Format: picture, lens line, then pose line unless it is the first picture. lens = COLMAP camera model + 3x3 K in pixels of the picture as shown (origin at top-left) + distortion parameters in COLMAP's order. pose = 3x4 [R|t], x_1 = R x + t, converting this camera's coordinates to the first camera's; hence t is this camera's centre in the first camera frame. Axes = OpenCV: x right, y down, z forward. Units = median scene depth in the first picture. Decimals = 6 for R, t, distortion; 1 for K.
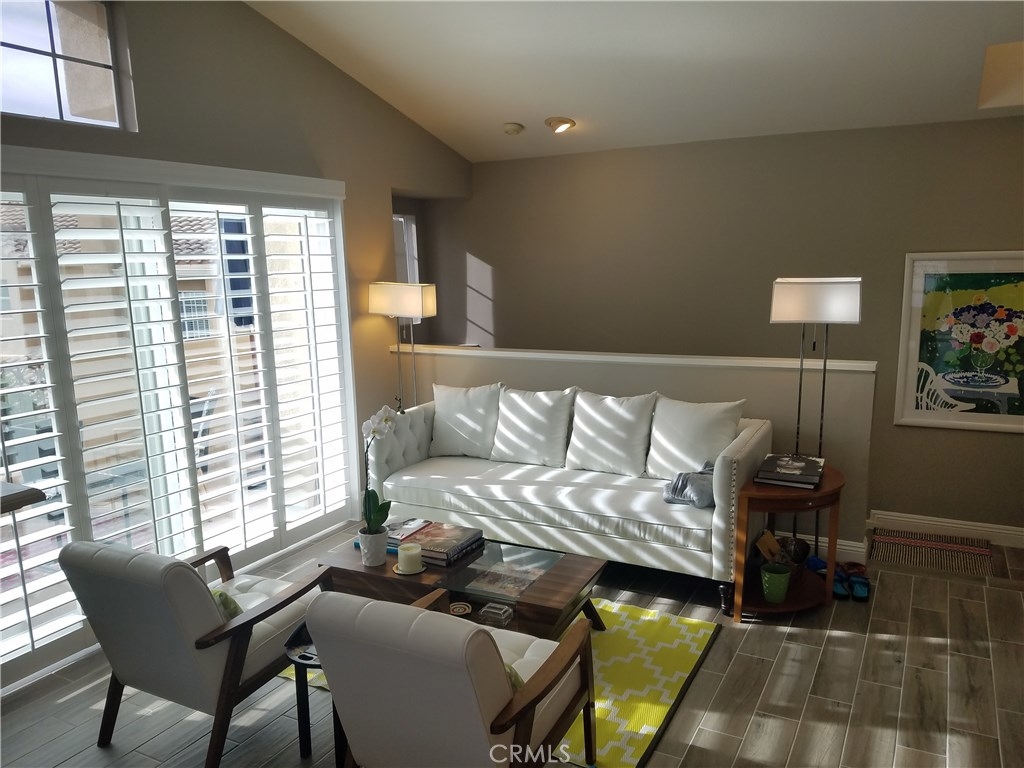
lens RADIAL K [[792.9, 0, 472.0], [0, 792.9, 409.7], [0, 0, 1]] dist [0.112350, -0.170422]
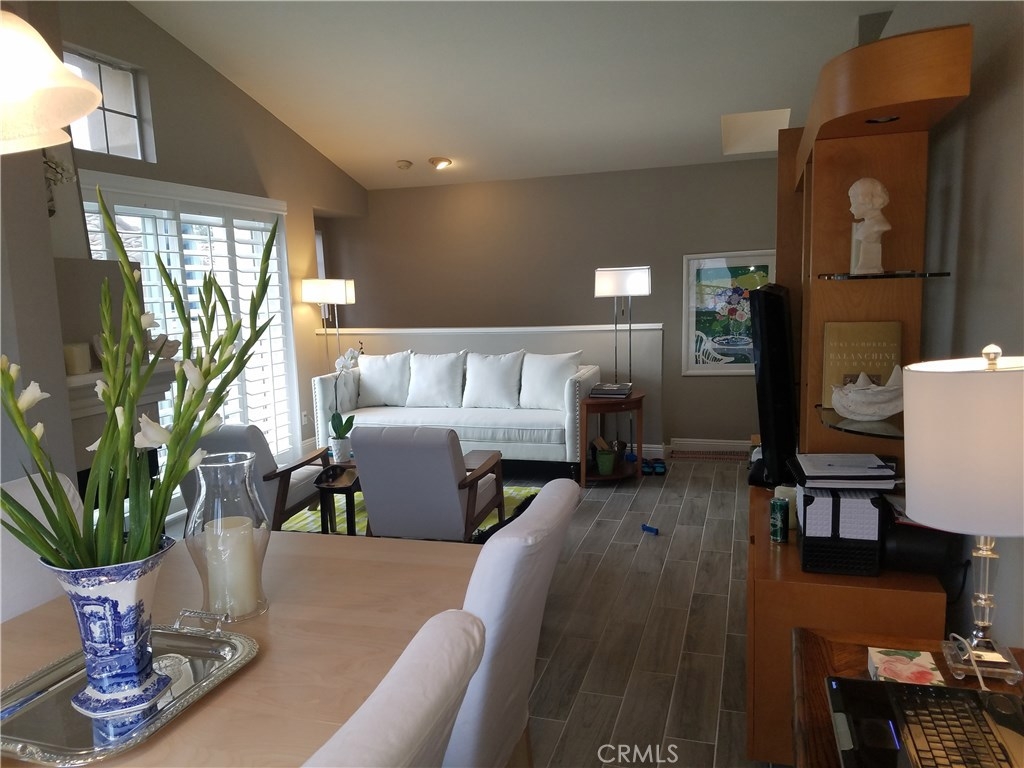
lens RADIAL K [[792.9, 0, 472.0], [0, 792.9, 403.8], [0, 0, 1]] dist [0.112350, -0.170422]
pose [[0.982268, -0.038116, 0.183567, -0.126212], [0.046175, 0.998139, -0.039831, 0.129801], [-0.181707, 0.047601, 0.982200, -0.382920]]
